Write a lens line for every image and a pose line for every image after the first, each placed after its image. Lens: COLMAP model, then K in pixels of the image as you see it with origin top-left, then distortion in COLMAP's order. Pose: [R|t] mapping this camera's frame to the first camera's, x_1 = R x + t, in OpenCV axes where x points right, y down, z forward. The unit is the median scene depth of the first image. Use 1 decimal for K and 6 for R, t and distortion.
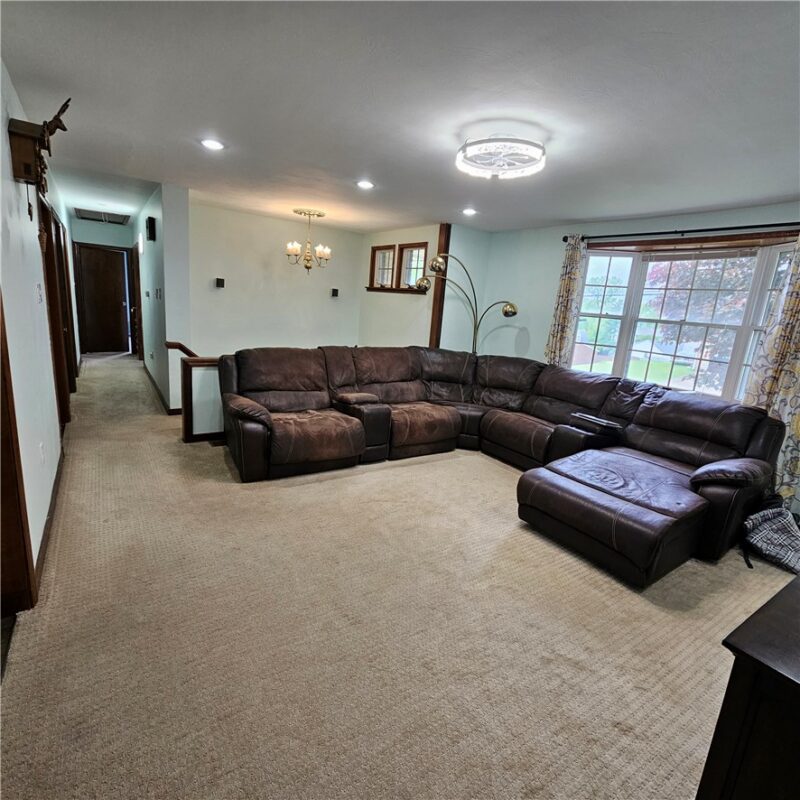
lens RADIAL K [[436.7, 0, 400.3], [0, 436.7, 400.6], [0, 0, 1]] dist [-0.004315, -0.000475]
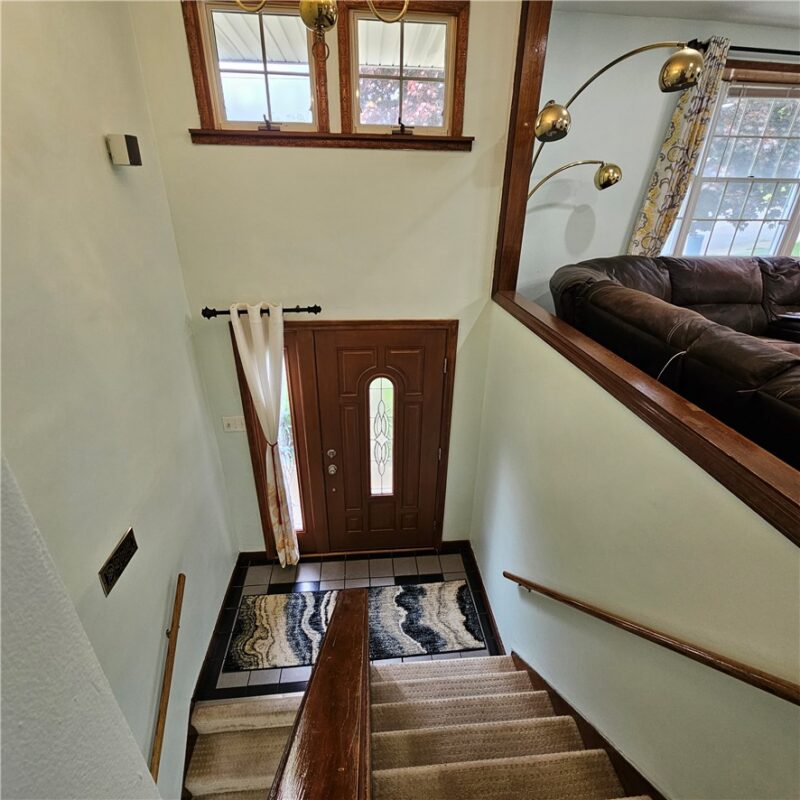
lens RADIAL K [[436.7, 0, 399.1], [0, 436.7, 400.8], [0, 0, 1]] dist [-0.004315, -0.000475]
pose [[0.482673, -0.449575, 0.751604, -0.490559], [0.219102, 0.892887, 0.393379, -0.242562], [-0.847951, -0.025195, 0.529476, 0.968938]]
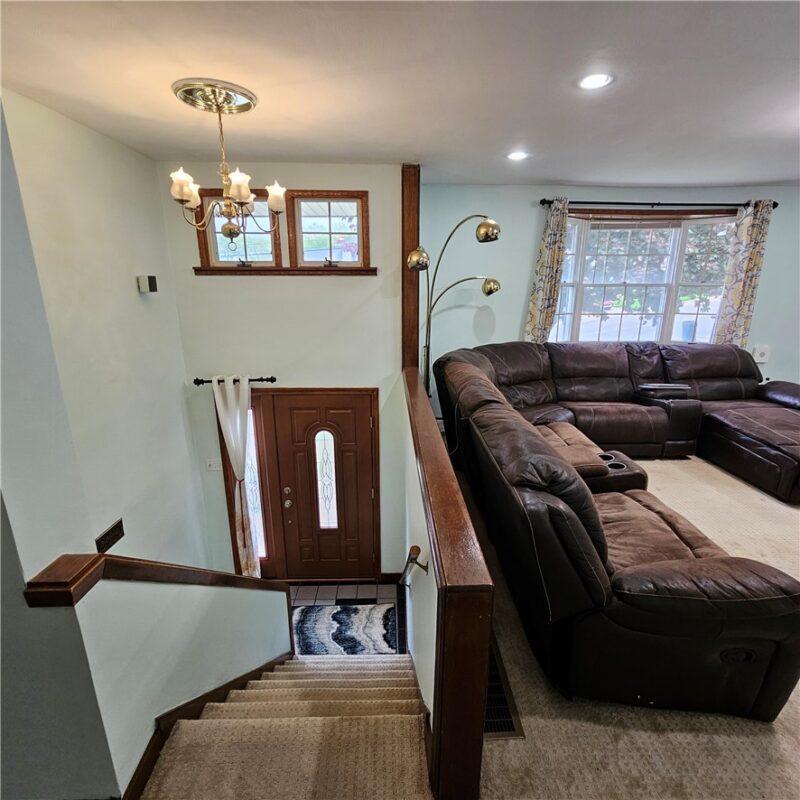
lens RADIAL K [[436.7, 0, 401.0], [0, 436.7, 400.0], [0, 0, 1]] dist [-0.004315, -0.000475]
pose [[0.541663, -0.297980, 0.786009, -0.576575], [0.230494, 0.951872, 0.202019, -0.221781], [-0.808377, 0.071744, 0.584276, 0.709600]]
